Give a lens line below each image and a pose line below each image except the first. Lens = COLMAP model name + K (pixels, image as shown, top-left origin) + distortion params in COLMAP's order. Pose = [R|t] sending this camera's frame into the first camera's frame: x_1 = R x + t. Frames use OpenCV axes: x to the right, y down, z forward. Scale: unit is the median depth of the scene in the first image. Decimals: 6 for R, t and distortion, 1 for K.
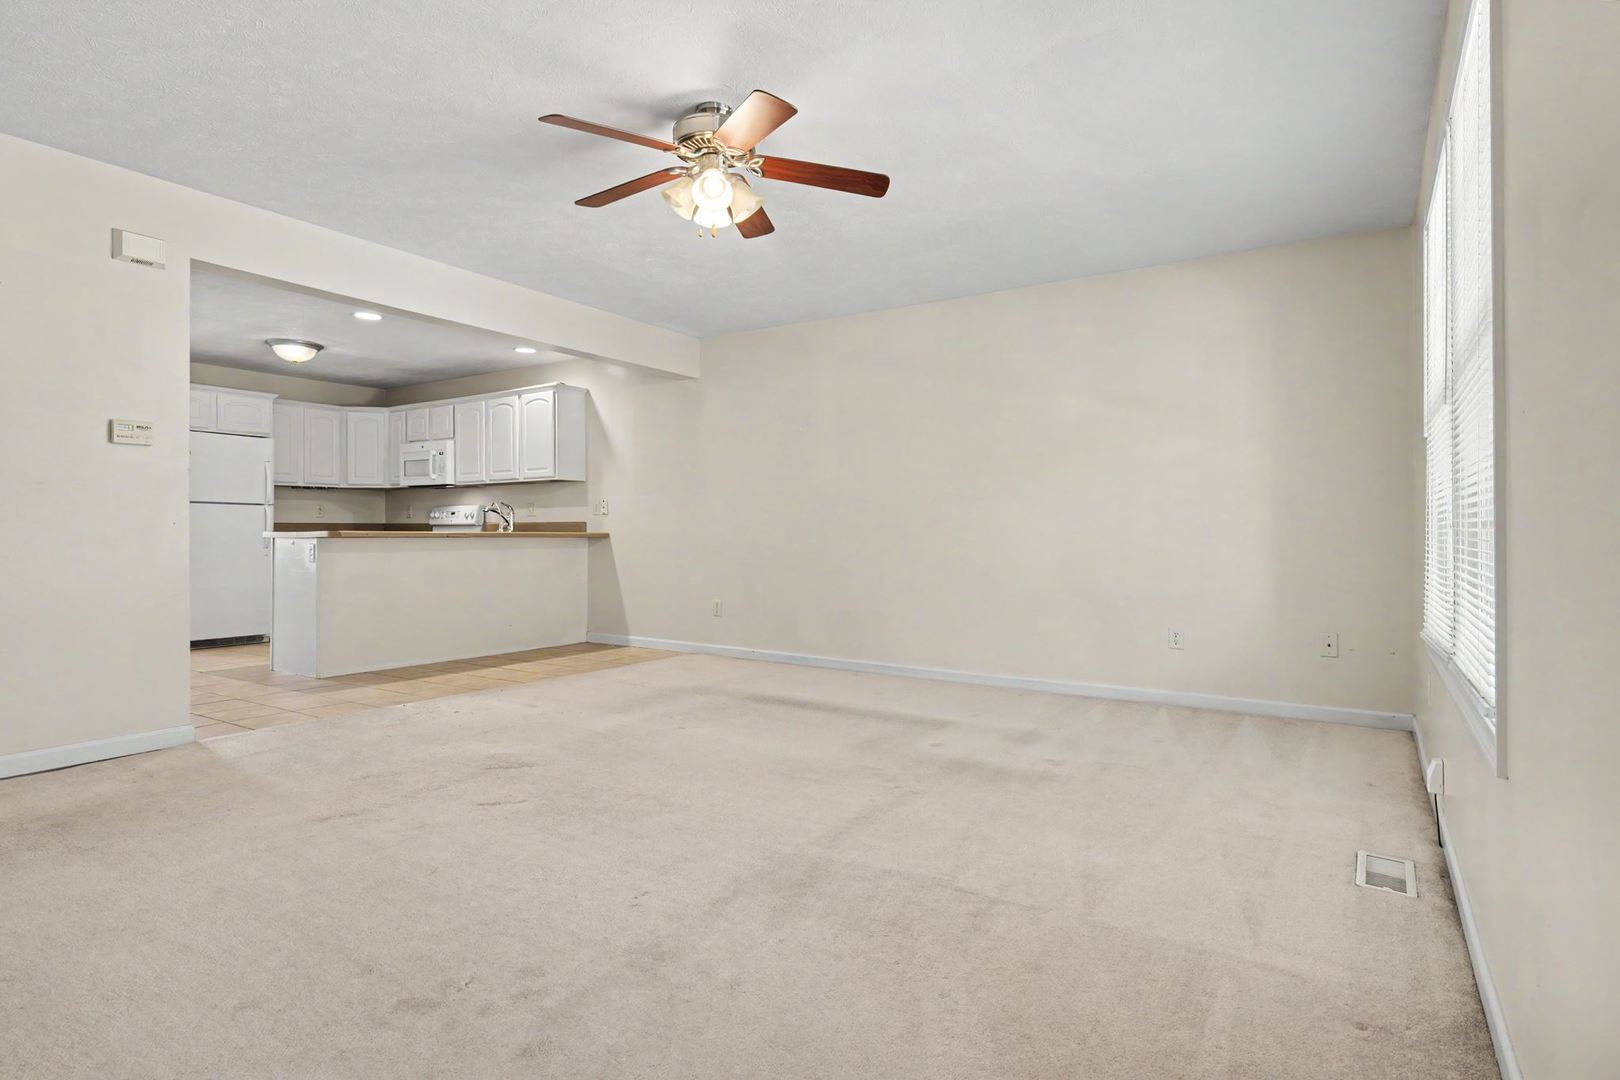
lens RADIAL K [[844.5, 0, 810.0], [0, 844.5, 540.0], [0, 0, 1]] dist [0.002223, 0.000441]
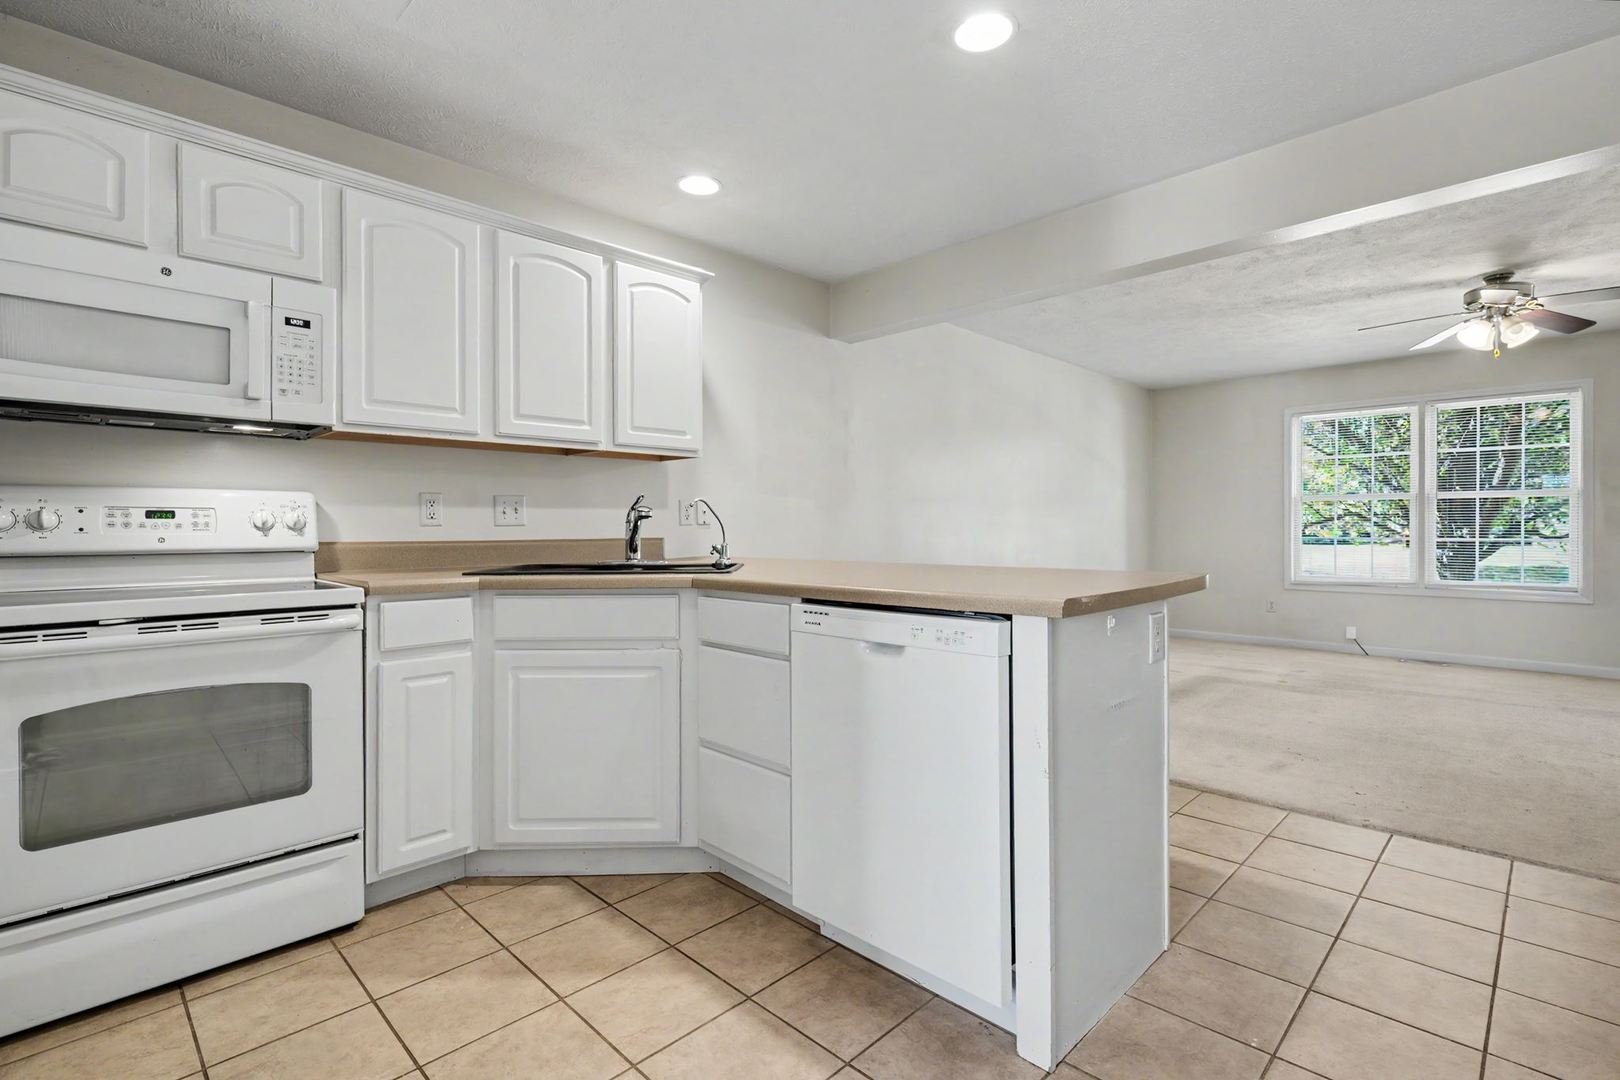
lens RADIAL K [[753.7, 0, 810.9], [0, 753.7, 529.4], [0, 0, 1]] dist [0.000478, -0.000462]
pose [[0.198670, -0.006739, 0.980043, -0.682961], [0.007719, 0.999956, 0.005312, -0.027412], [-0.980036, 0.006509, 0.198713, 0.777160]]
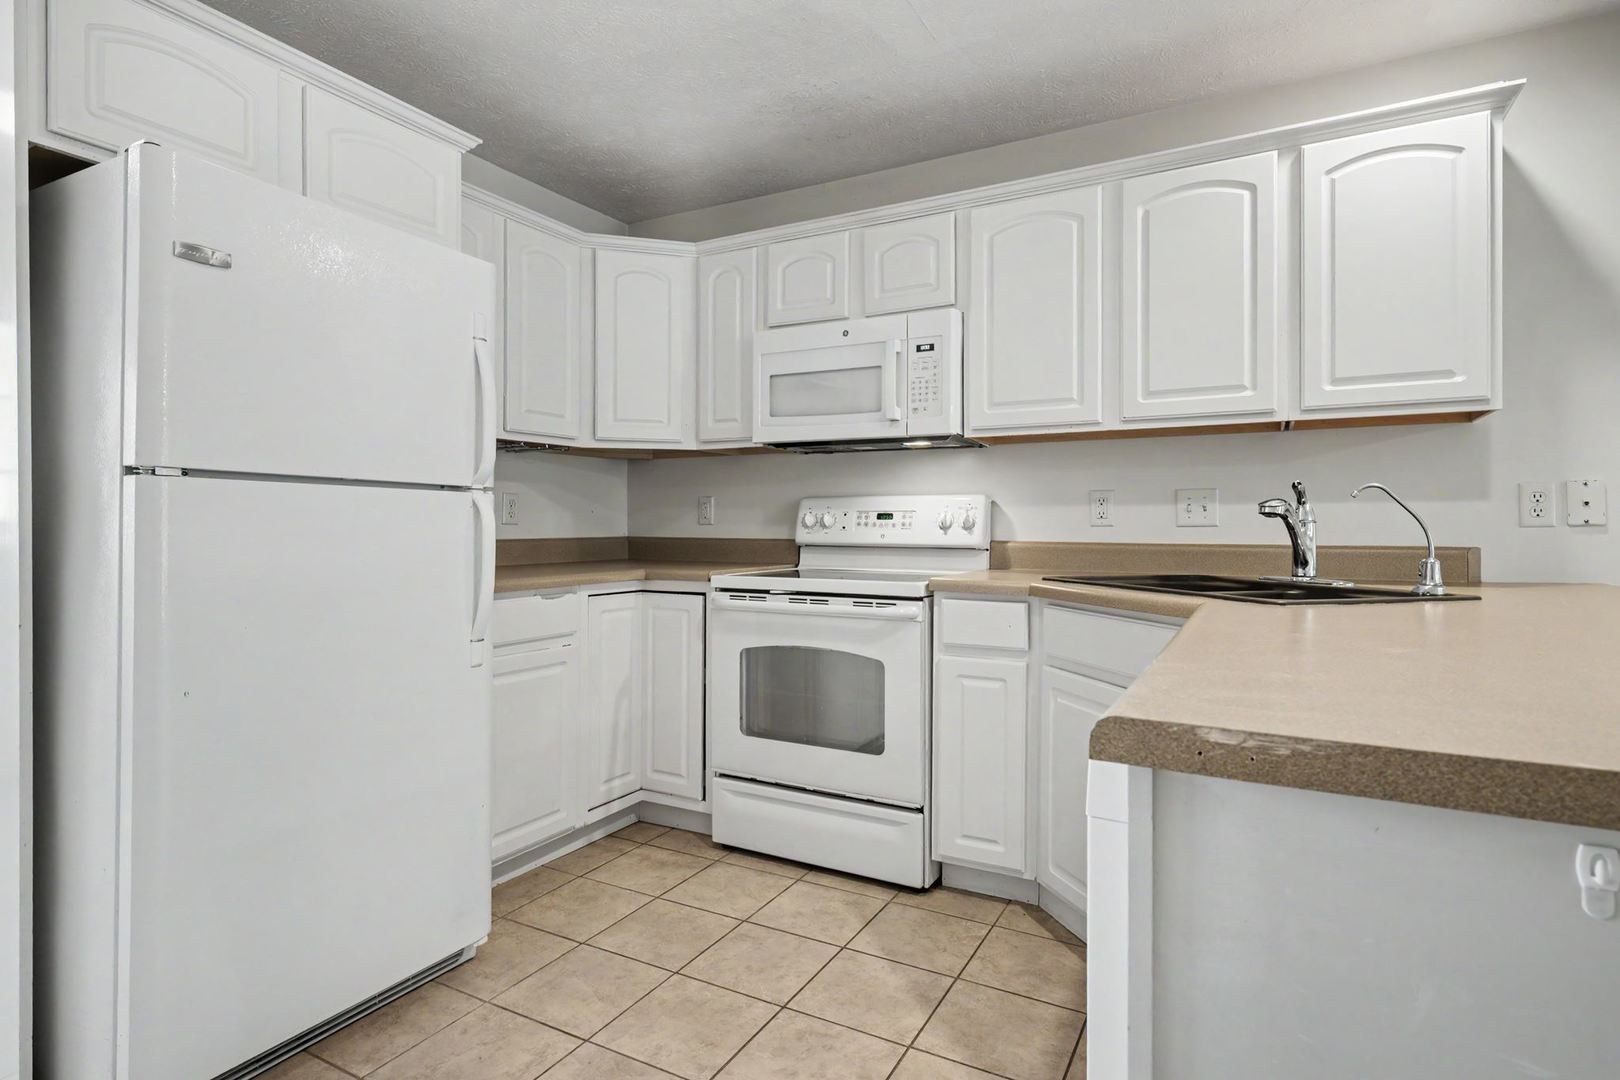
lens RADIAL K [[836.9, 0, 813.8], [0, 836.9, 523.0], [0, 0, 1]] dist [0.002457, -0.000116]
pose [[0.996475, 0.000440, 0.083892, -0.522326], [0.000098, 0.999979, -0.006404, -0.027555], [-0.083893, 0.006389, 0.996454, 0.669294]]
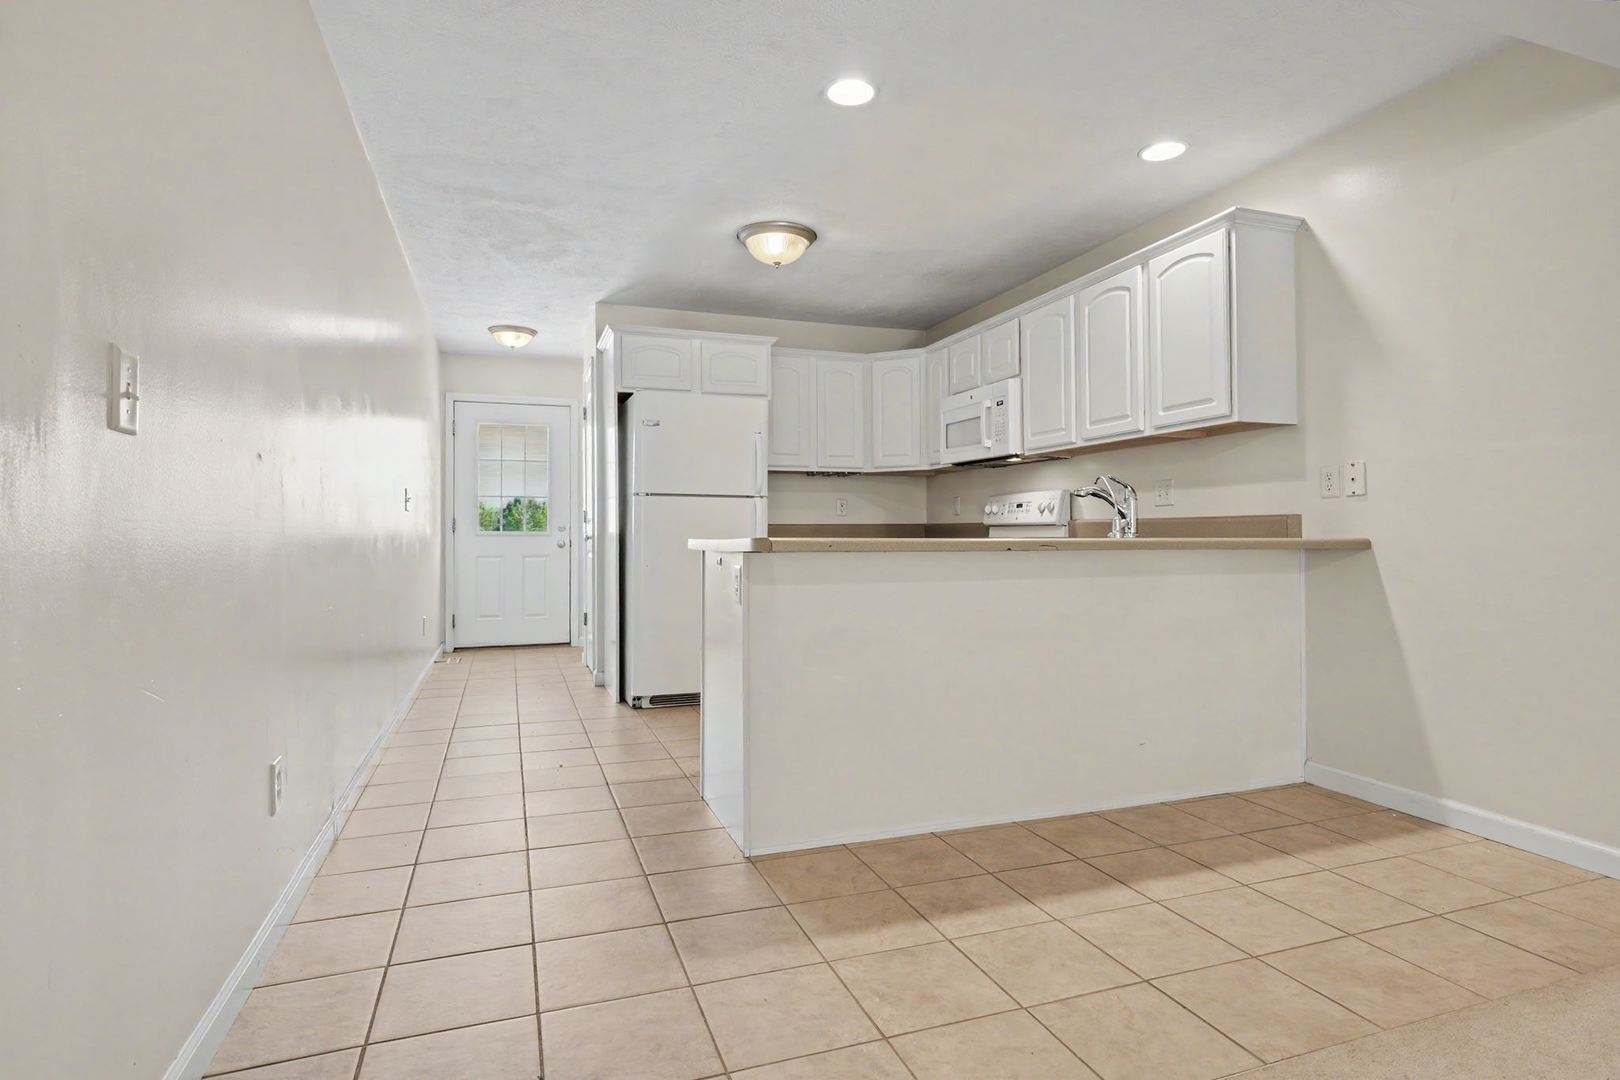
lens RADIAL K [[836.9, 0, 813.8], [0, 836.9, 523.0], [0, 0, 1]] dist [0.002457, -0.000116]
pose [[0.802646, -0.012892, -0.596316, -0.197973], [0.001735, 0.999813, -0.019281, -0.008277], [0.596453, 0.014441, 0.802518, 0.465578]]
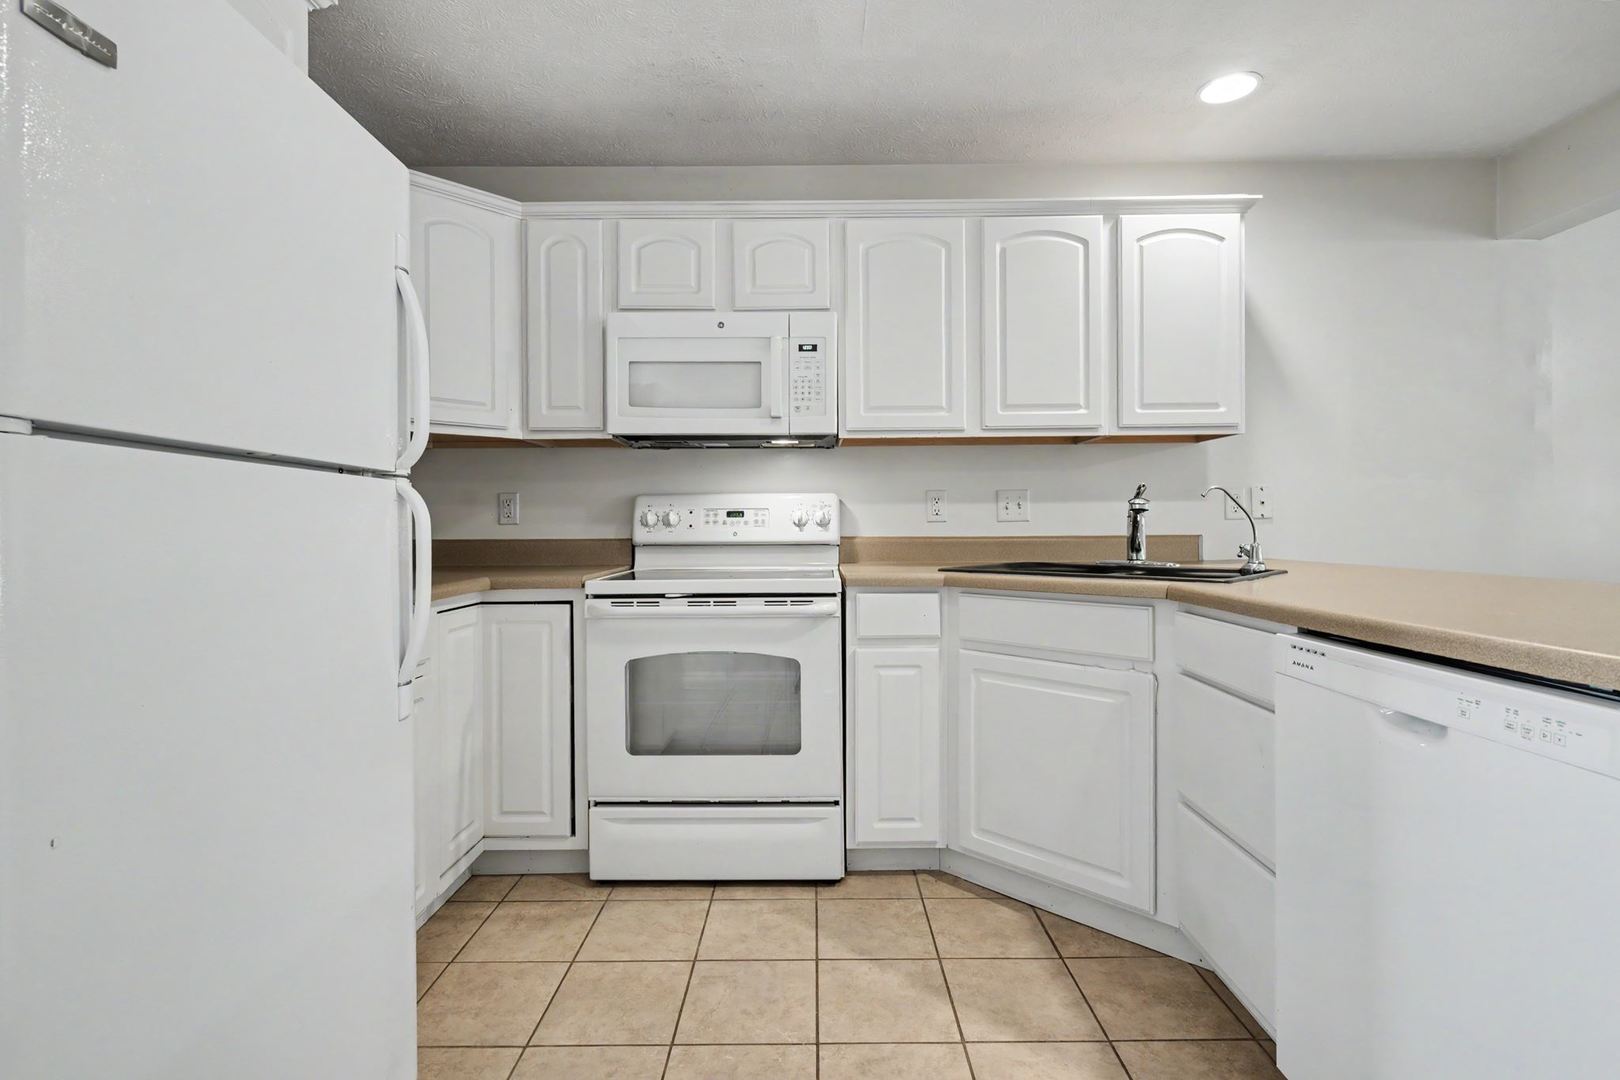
lens RADIAL K [[755.1, 0, 813.1], [0, 755.1, 526.8], [0, 0, 1]] dist [0.003130, -0.000048]
pose [[0.836903, -0.010347, 0.547253, -0.623026], [0.011228, 0.999935, 0.001735, -0.027463], [-0.547236, 0.004693, 0.836965, 0.745212]]
